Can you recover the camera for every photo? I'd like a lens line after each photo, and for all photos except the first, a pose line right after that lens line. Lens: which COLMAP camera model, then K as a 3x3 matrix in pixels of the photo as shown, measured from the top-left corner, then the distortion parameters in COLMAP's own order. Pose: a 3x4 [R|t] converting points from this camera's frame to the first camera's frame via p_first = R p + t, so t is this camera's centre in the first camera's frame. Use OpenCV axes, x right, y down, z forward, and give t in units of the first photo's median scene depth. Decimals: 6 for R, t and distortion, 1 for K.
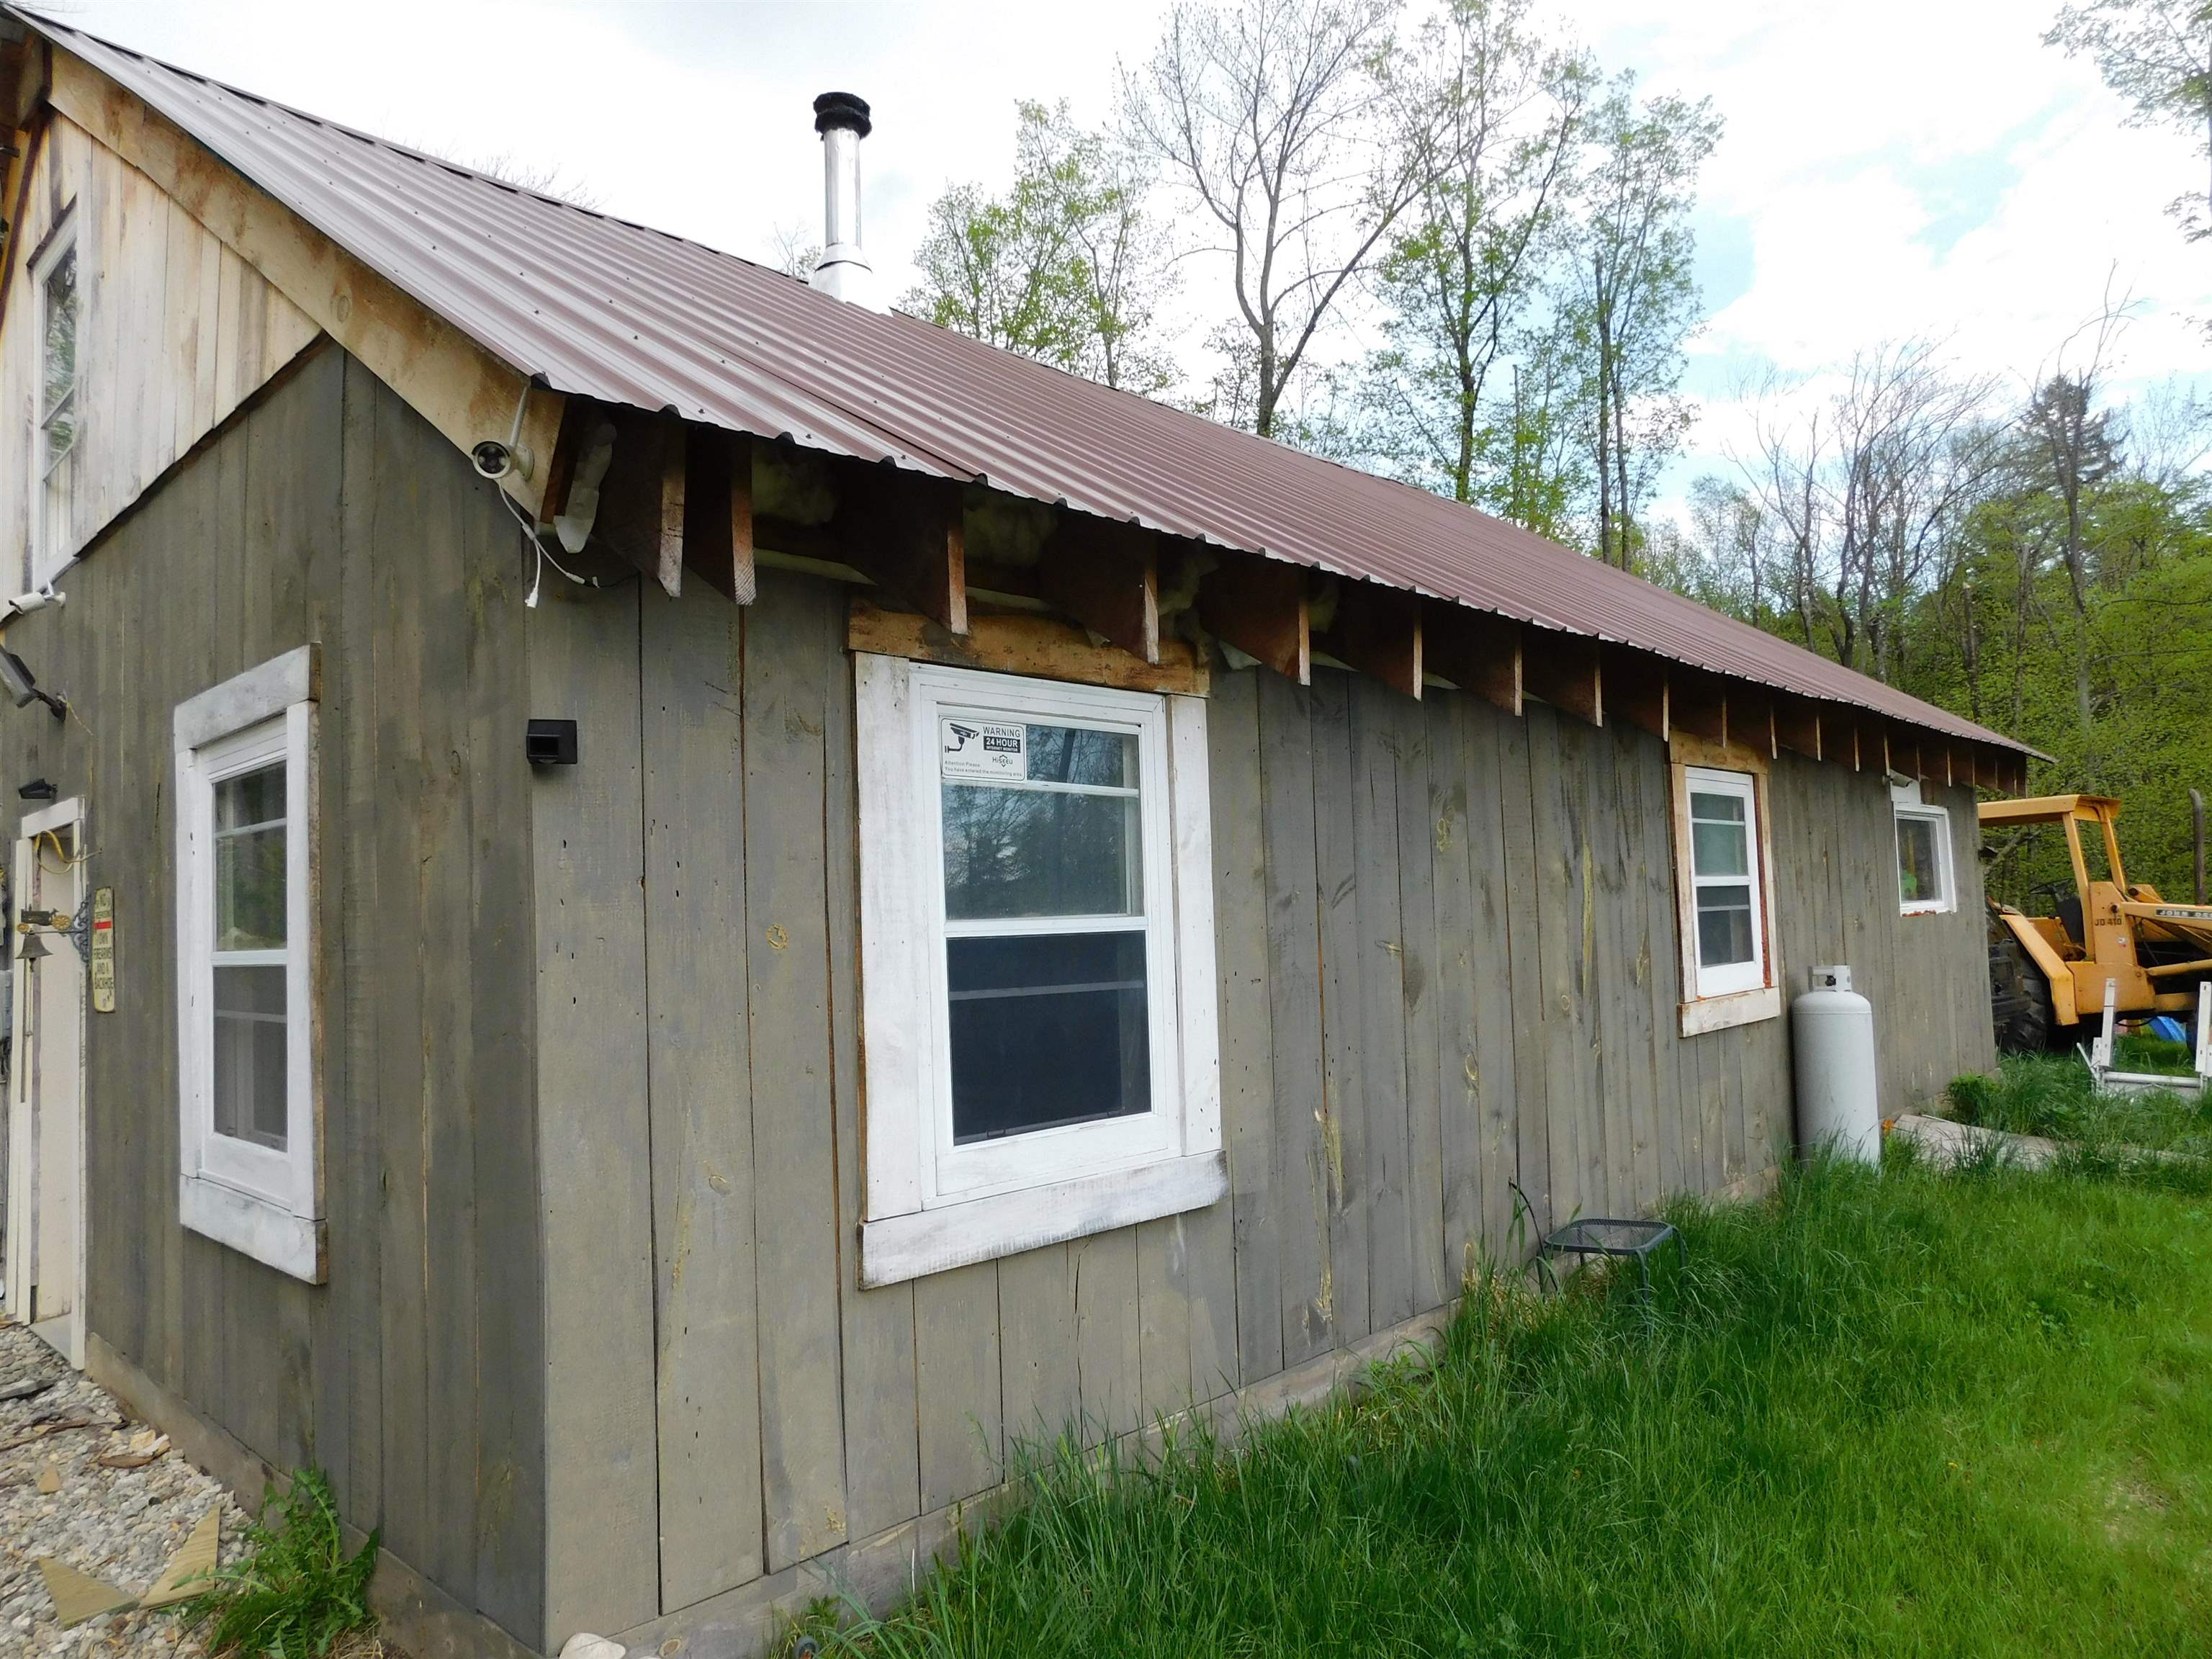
lens RADIAL K [[1471.9, 0, 1036.8], [0, 1471.9, 823.2], [0, 0, 1]] dist [-0.041308, 0.024084]
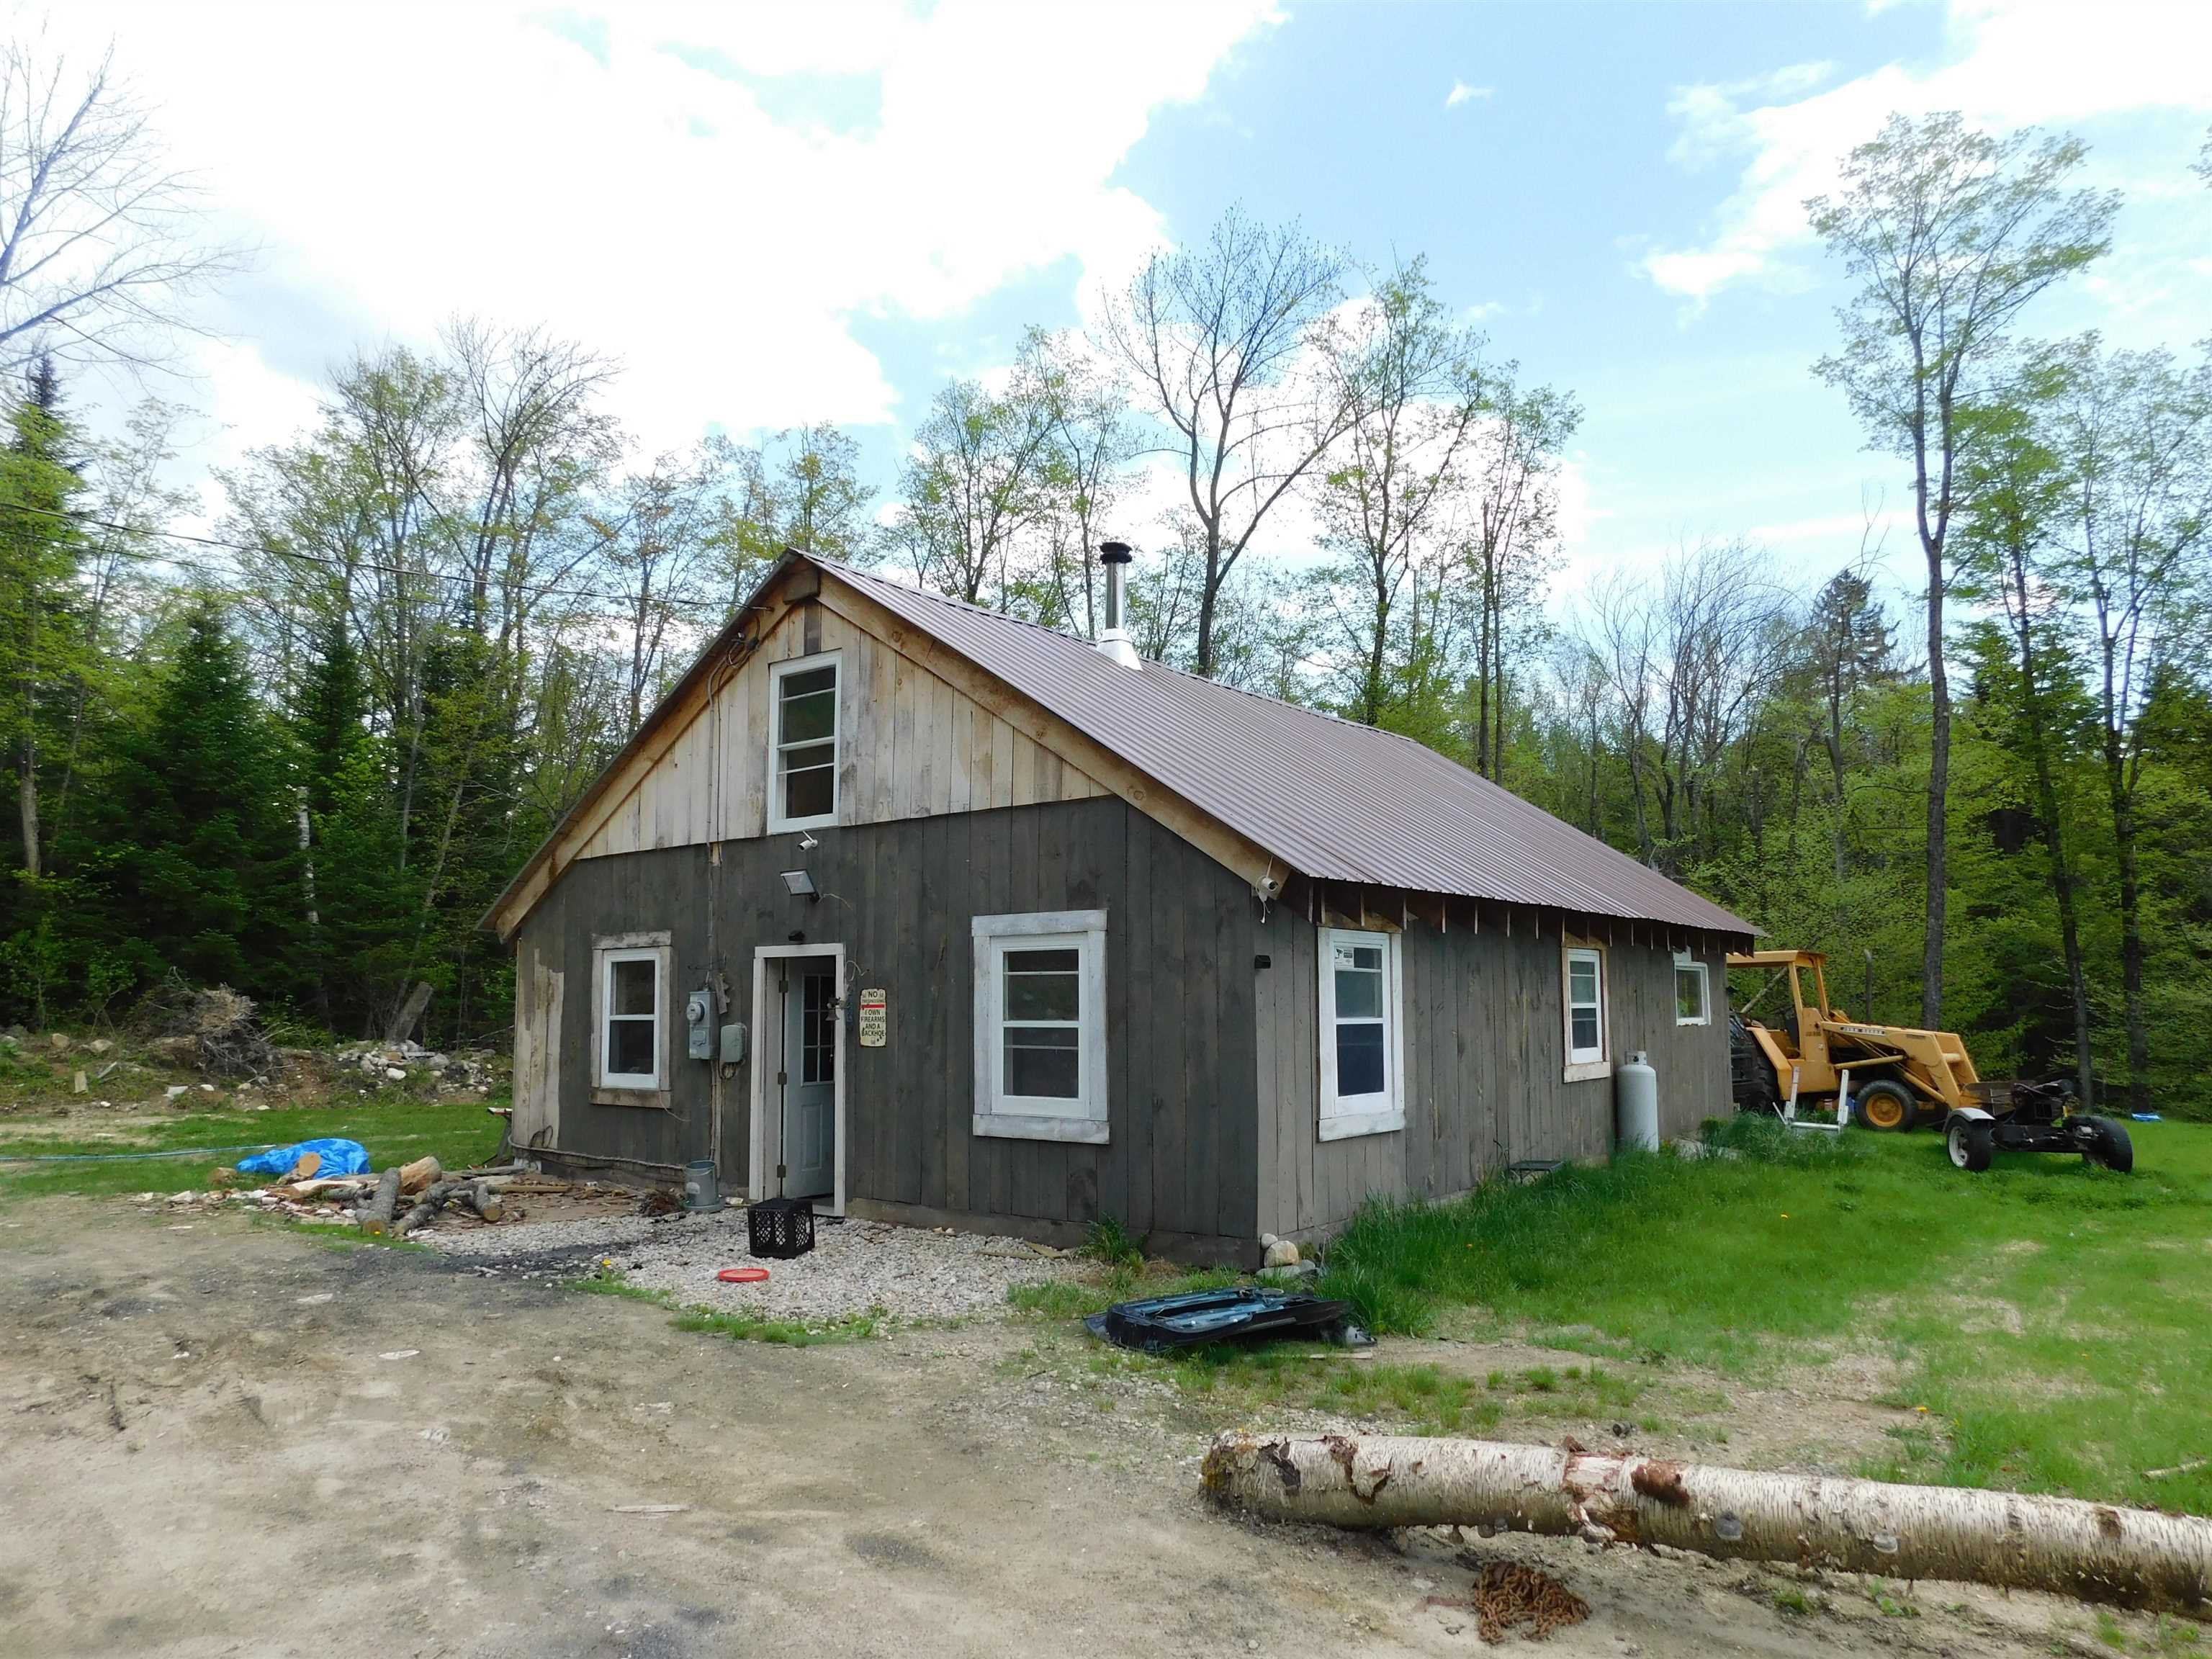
lens RADIAL K [[1483.5, 0, 1106.0], [0, 1483.5, 829.5], [0, 0, 1]] dist [0.000936, -0.000543]
pose [[0.989122, 0.044254, 0.140283, -0.223701], [-0.036361, 0.997635, -0.058335, -0.027830], [-0.142533, 0.052600, 0.988391, -0.437840]]
